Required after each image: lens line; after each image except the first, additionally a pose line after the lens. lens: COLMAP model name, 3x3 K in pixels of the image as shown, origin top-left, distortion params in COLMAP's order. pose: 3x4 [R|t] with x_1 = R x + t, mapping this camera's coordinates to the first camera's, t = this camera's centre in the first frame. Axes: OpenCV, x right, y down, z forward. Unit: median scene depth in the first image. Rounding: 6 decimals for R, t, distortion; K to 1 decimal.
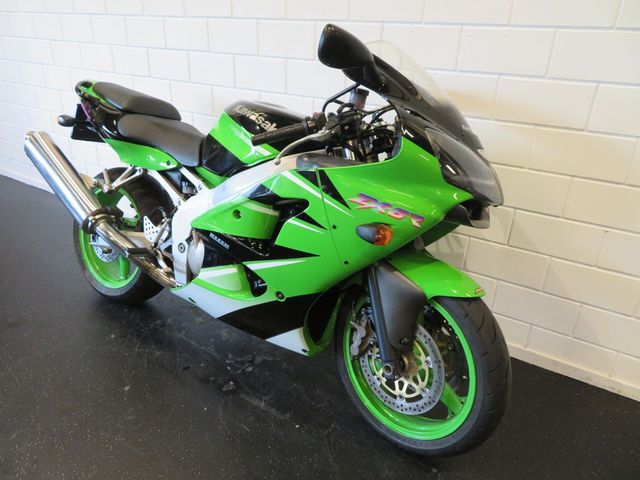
lens RADIAL K [[456.6, 0, 320.0], [0, 456.6, 240.0], [0, 0, 1]] dist [-0.010708, 0.007448]
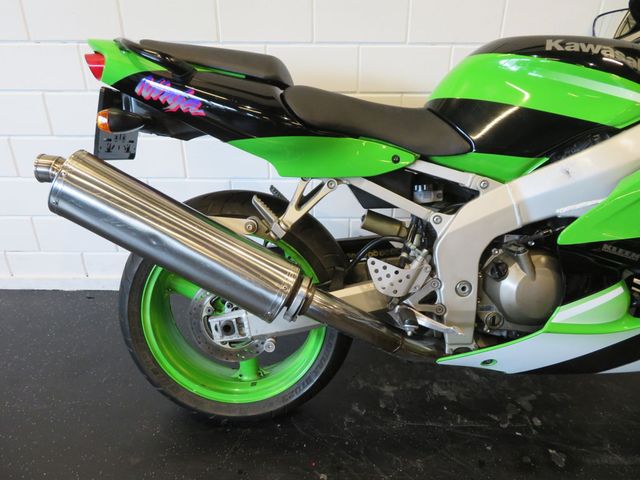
lens RADIAL K [[456.6, 0, 320.0], [0, 456.6, 240.0], [0, 0, 1]] dist [-0.010708, 0.007448]
pose [[0.843871, -0.264147, 0.467021, -0.844520], [0.249049, 0.963809, 0.095118, -0.174594], [-0.475244, 0.036044, 0.879115, 0.631480]]
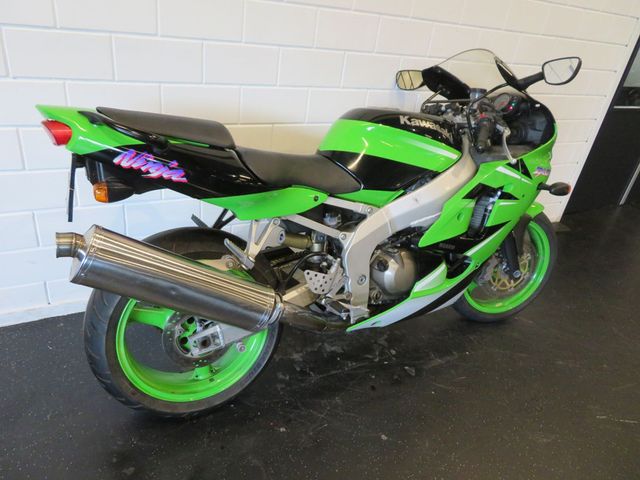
lens RADIAL K [[456.6, 0, 320.0], [0, 456.6, 240.0], [0, 0, 1]] dist [-0.010708, 0.007448]
pose [[0.484160, -0.402504, 0.776904, -1.180925], [0.257051, 0.914161, 0.313423, -0.420997], [-0.836369, 0.047957, 0.546065, 0.646184]]
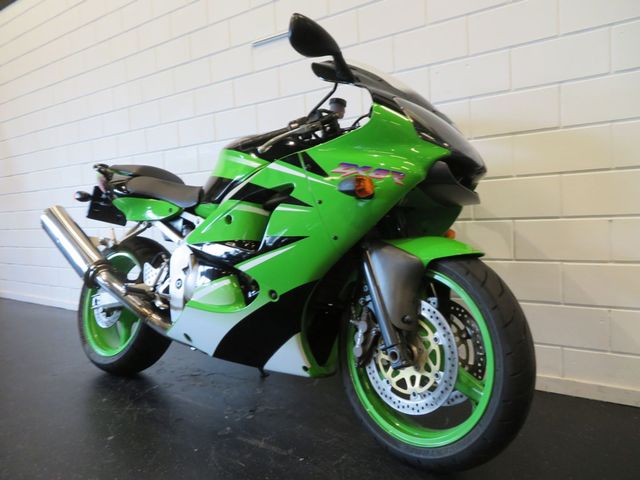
lens RADIAL K [[456.6, 0, 320.0], [0, 456.6, 240.0], [0, 0, 1]] dist [-0.010708, 0.007448]
pose [[0.995653, -0.084431, -0.039318, 0.054009], [0.065456, 0.934645, -0.349506, 0.337549], [0.066257, 0.345414, 0.936109, 0.074816]]
